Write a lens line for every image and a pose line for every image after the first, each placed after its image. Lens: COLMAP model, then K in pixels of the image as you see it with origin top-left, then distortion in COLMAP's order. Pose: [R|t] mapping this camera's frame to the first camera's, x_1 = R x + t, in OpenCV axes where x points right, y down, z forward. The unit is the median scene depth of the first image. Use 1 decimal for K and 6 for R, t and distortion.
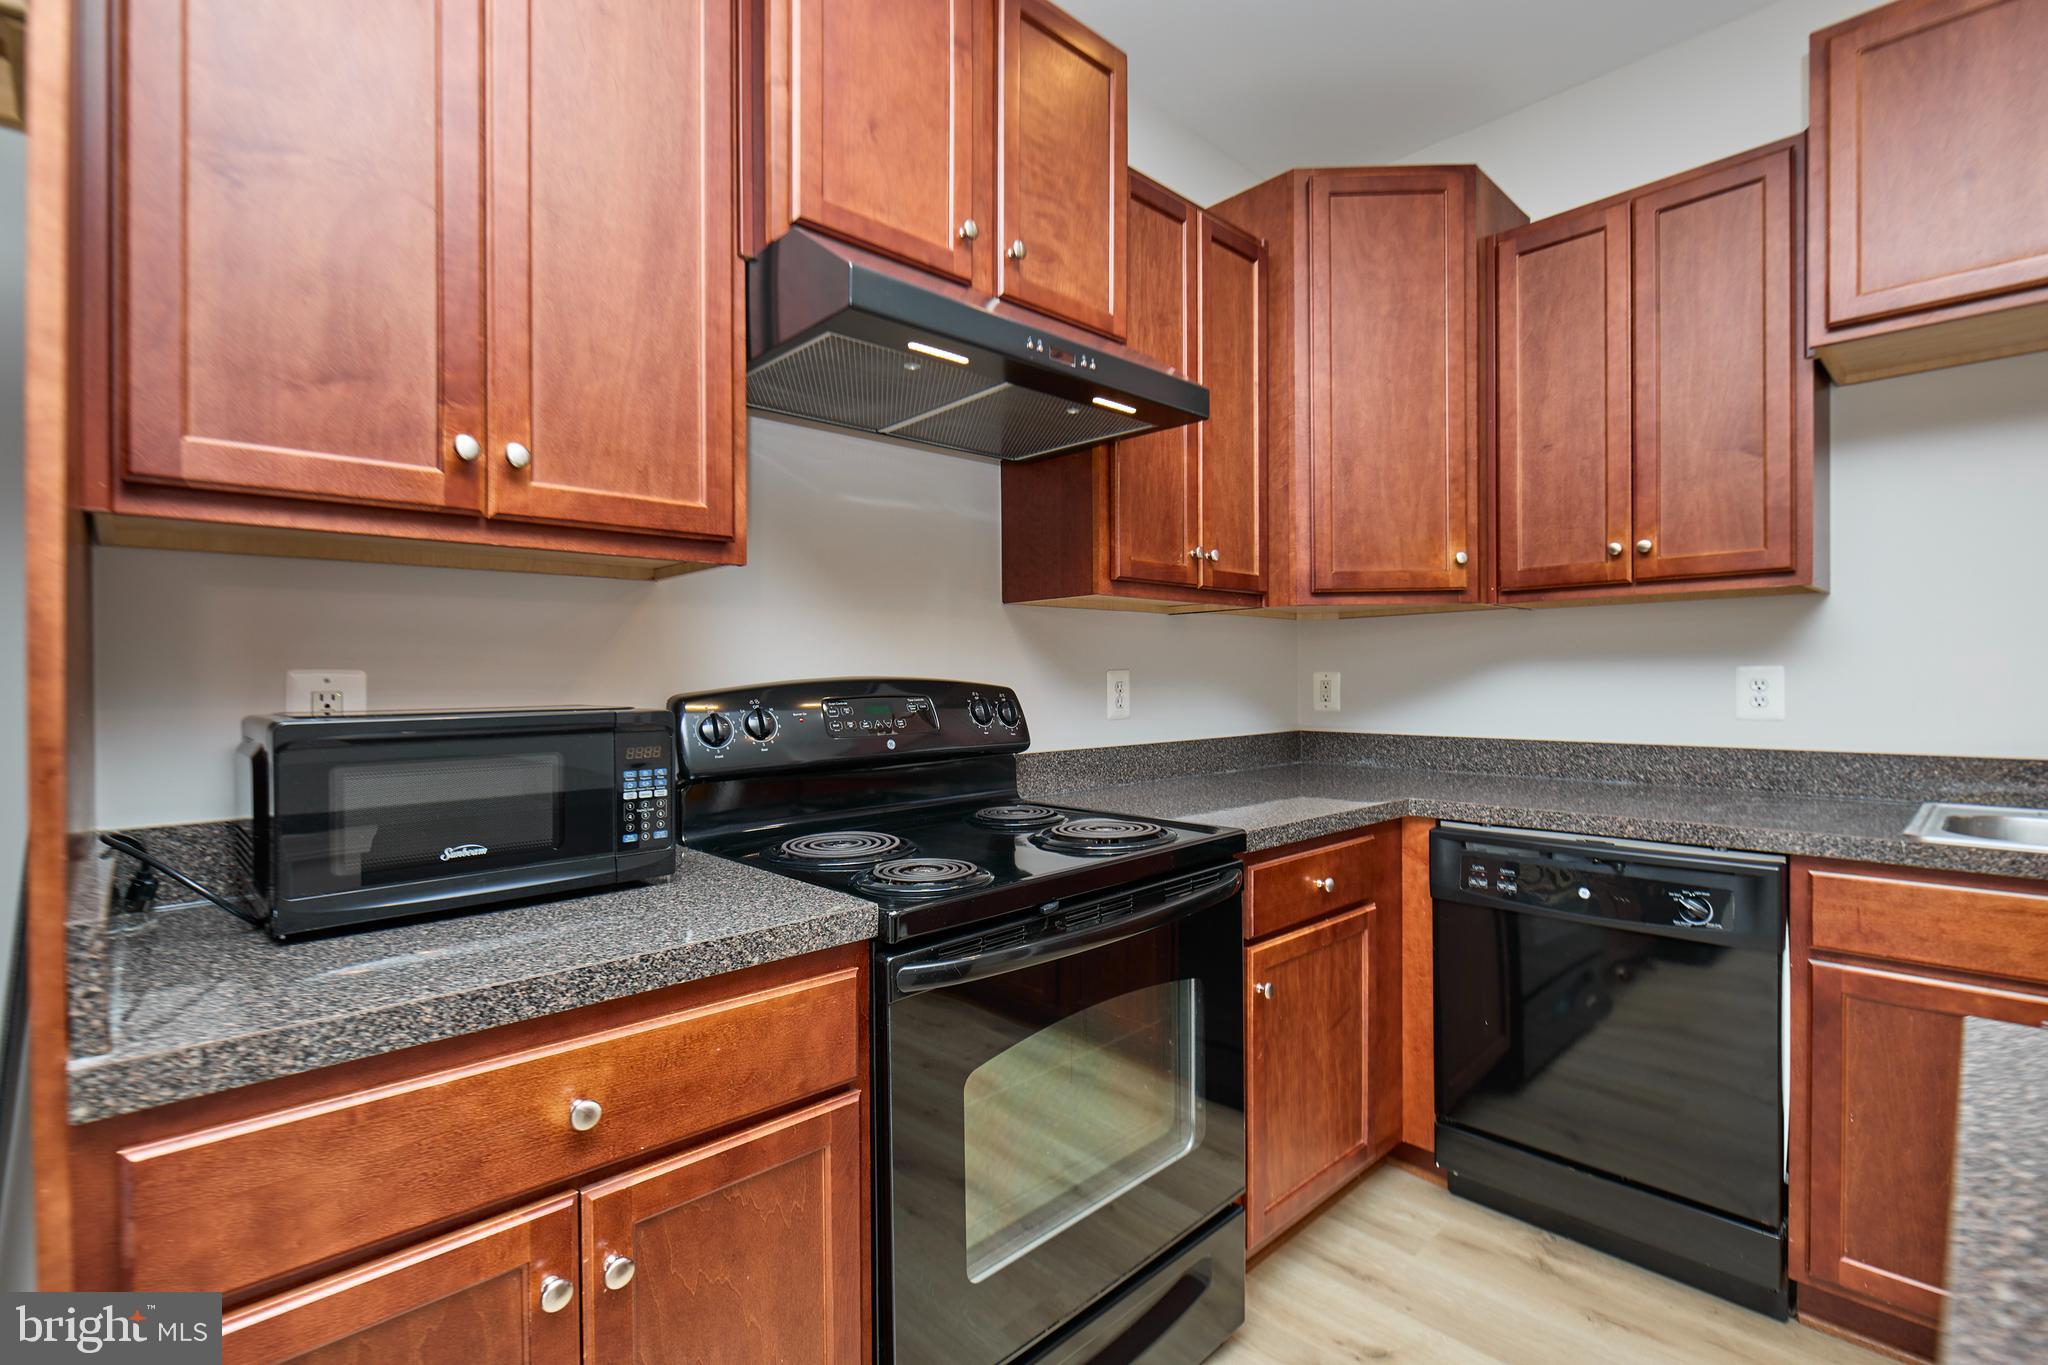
lens RADIAL K [[900.5, 0, 1024.0], [0, 900.5, 682.5], [0, 0, 1]] dist [-0.002344, -0.000188]
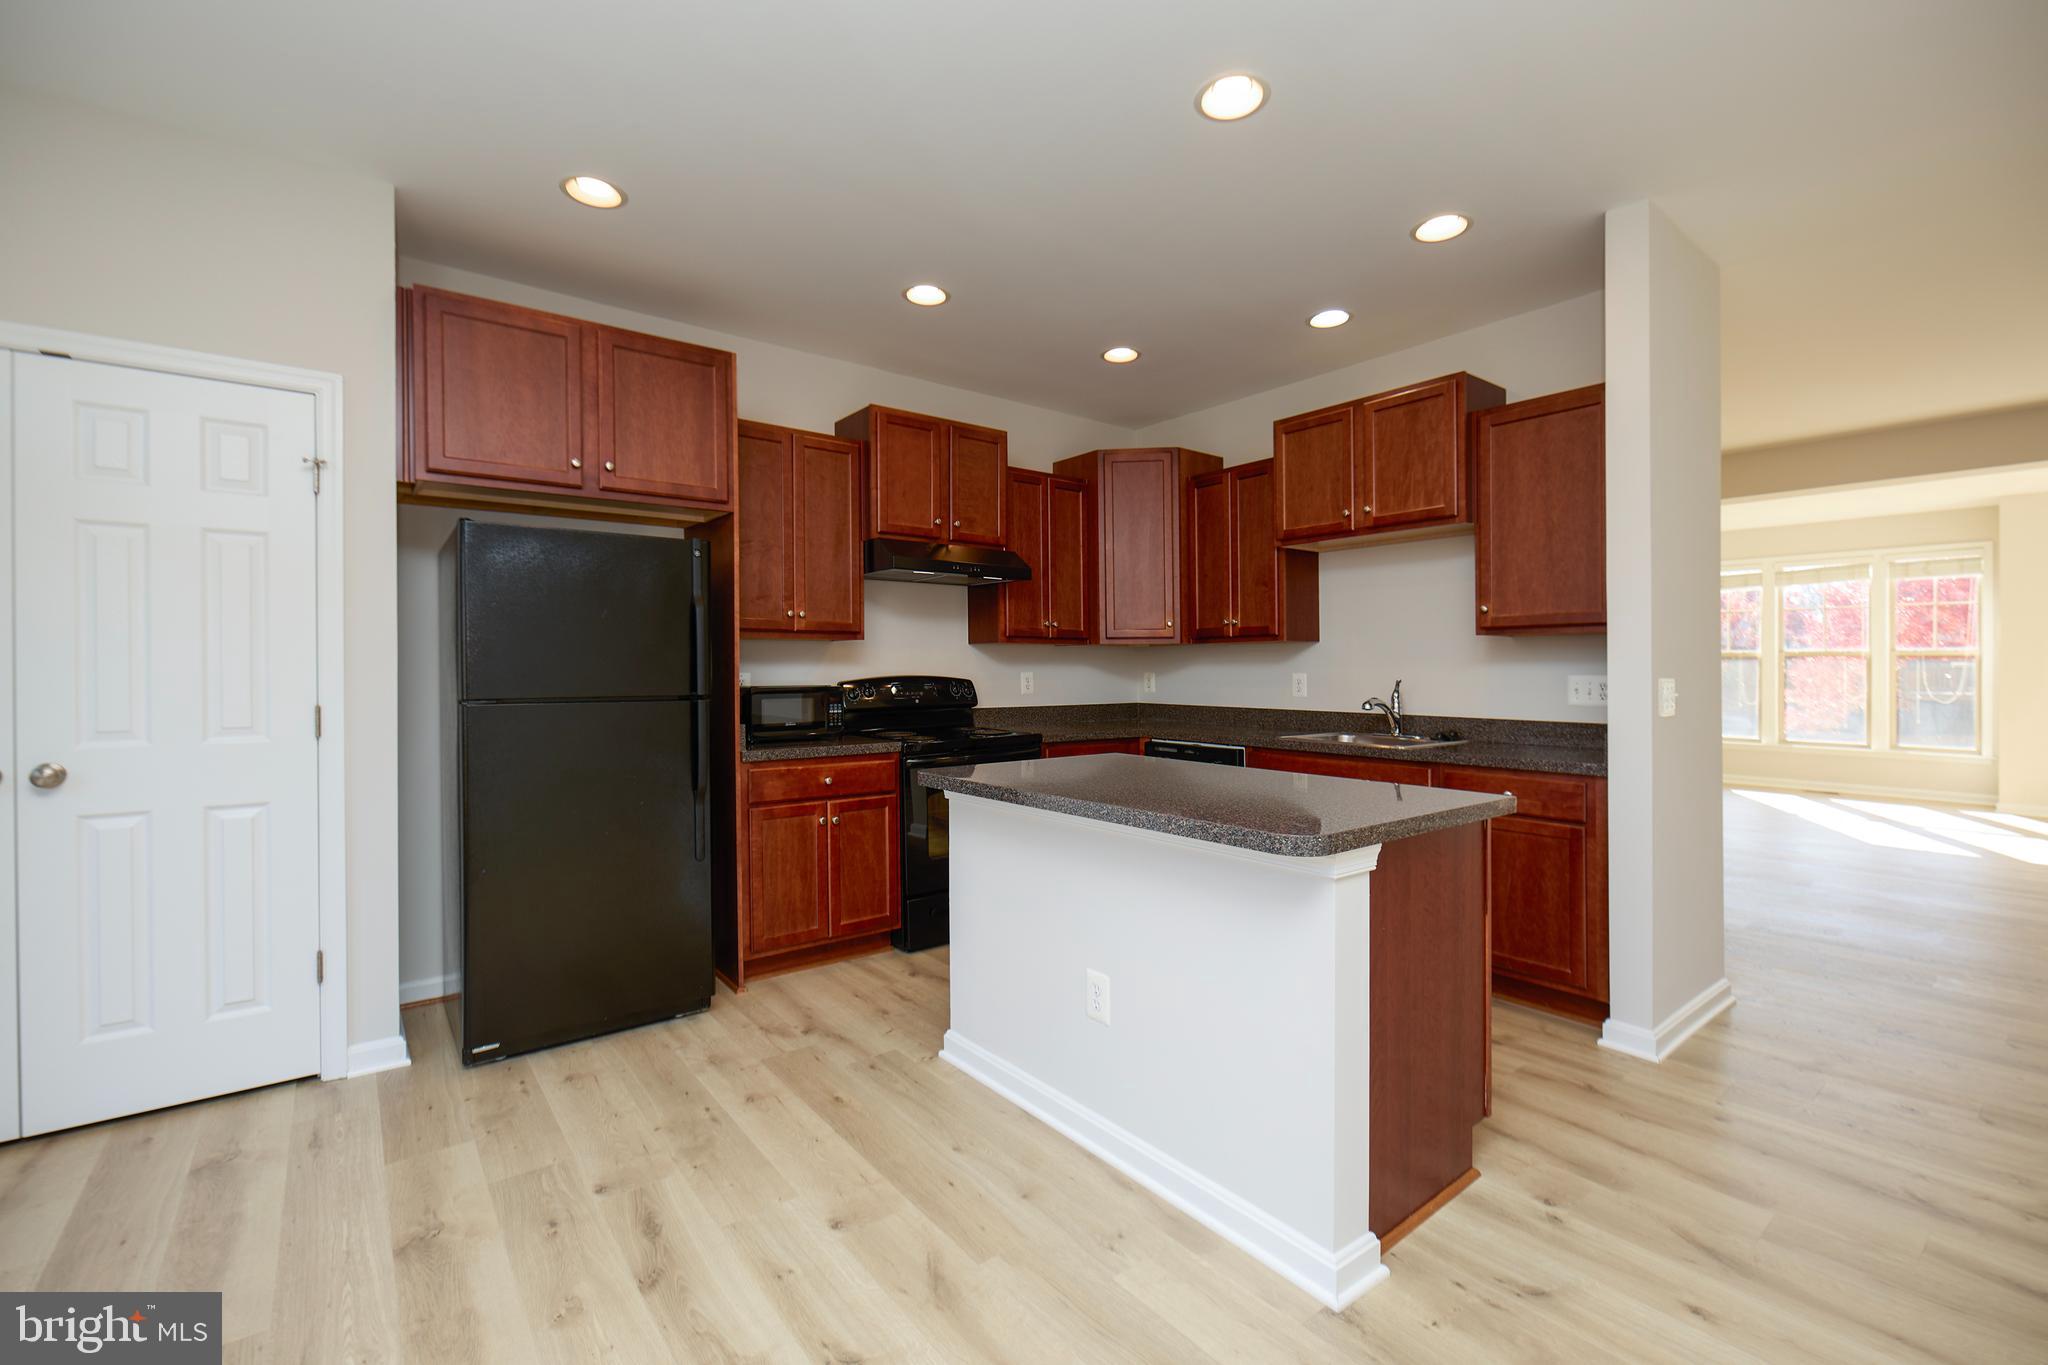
lens RADIAL K [[868.0, 0, 1005.2], [0, 868.0, 660.9], [0, 0, 1]] dist [-0.001366, -0.000803]
pose [[0.994356, 0.002992, -0.106057, 0.306815], [-0.004159, 0.999933, -0.010783, -0.020046], [0.106017, 0.011163, 0.994302, -1.192443]]
